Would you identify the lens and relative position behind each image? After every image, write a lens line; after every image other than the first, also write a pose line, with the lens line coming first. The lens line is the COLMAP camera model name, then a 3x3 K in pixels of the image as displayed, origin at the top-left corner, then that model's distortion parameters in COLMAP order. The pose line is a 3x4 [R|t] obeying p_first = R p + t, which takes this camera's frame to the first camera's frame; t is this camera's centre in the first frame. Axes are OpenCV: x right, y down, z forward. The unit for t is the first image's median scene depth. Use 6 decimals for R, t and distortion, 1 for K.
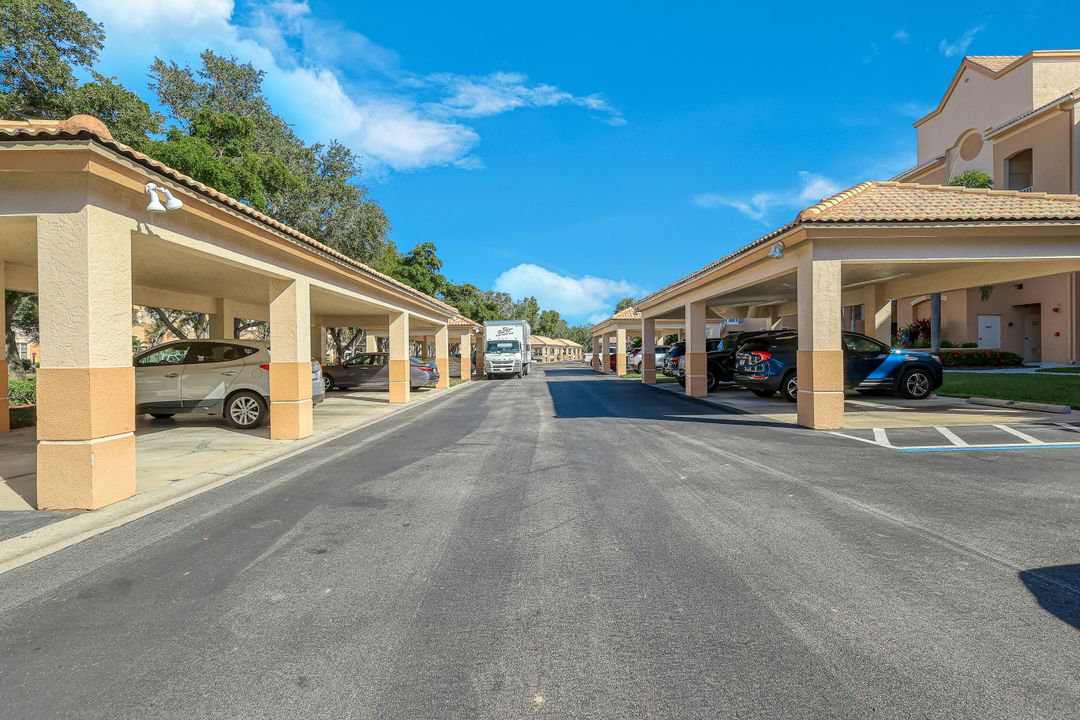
lens RADIAL K [[471.5, 0, 540.8], [0, 471.5, 358.3], [0, 0, 1]] dist [-0.000540, -0.001305]
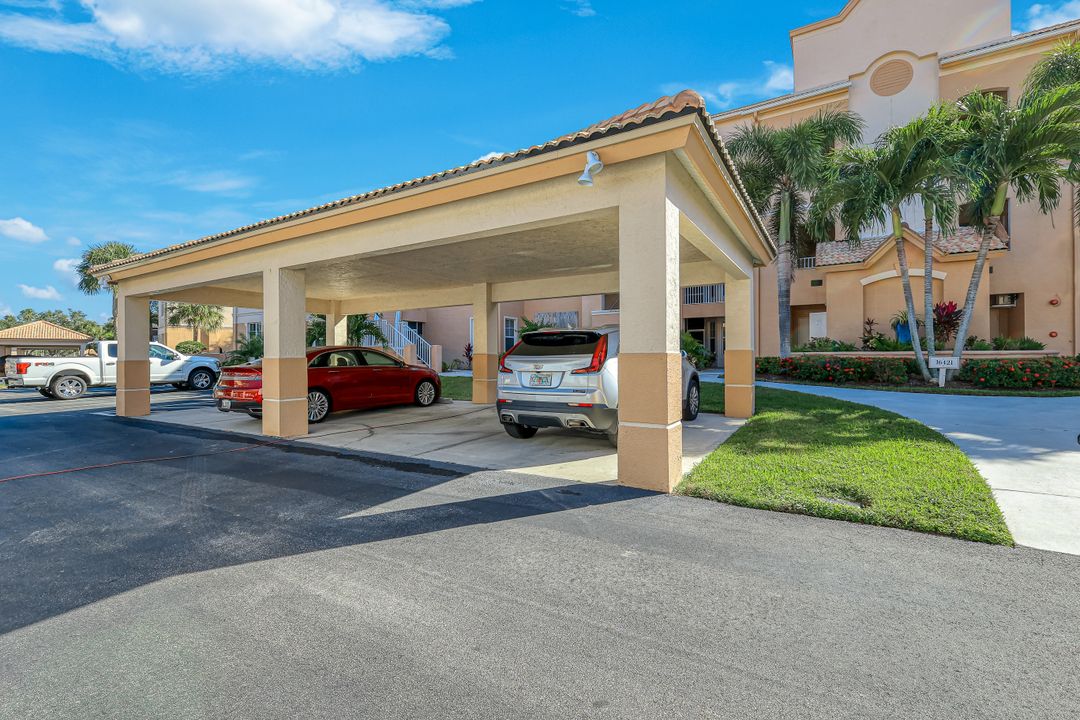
lens RADIAL K [[471.5, 0, 537.4], [0, 471.5, 357.3], [0, 0, 1]] dist [-0.000540, -0.001305]
pose [[0.515464, 0.002627, 0.856907, 0.004751], [0.007189, 0.999947, -0.007390, -0.008650], [-0.856881, 0.009969, 0.515417, 0.791898]]
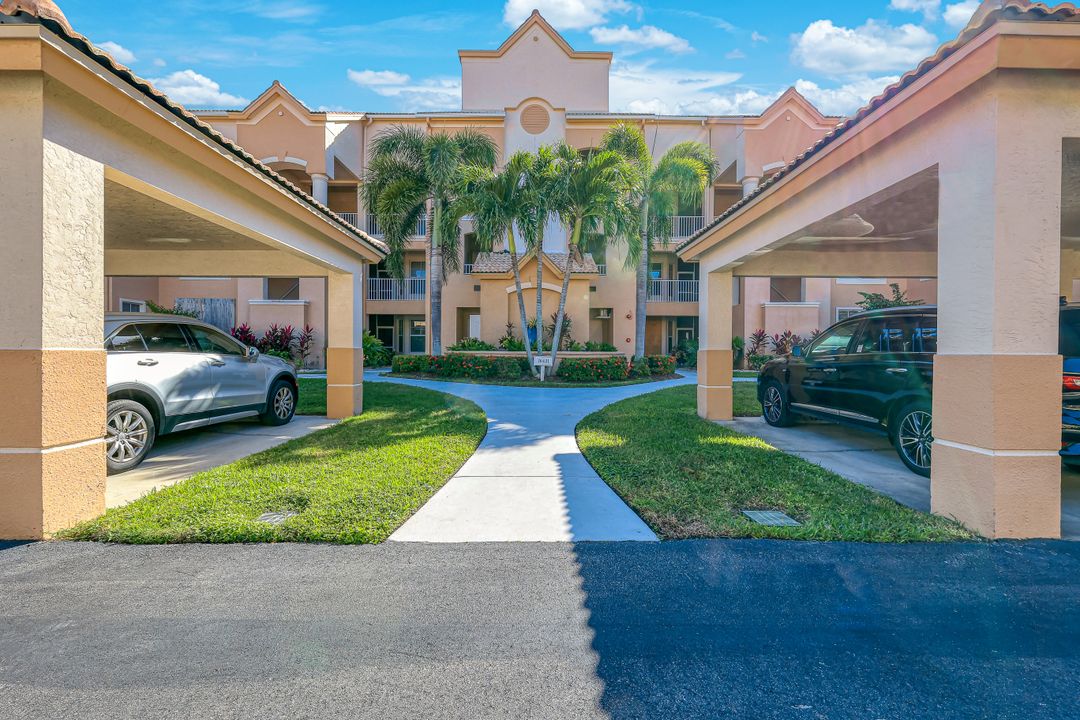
lens RADIAL K [[471.5, 0, 540.6], [0, 471.5, 359.5], [0, 0, 1]] dist [-0.000540, -0.001305]
pose [[-0.029587, -0.006468, 0.999541, 0.034915], [0.000637, 0.999979, 0.006490, -0.009243], [-0.999562, 0.000828, -0.029582, 0.732465]]
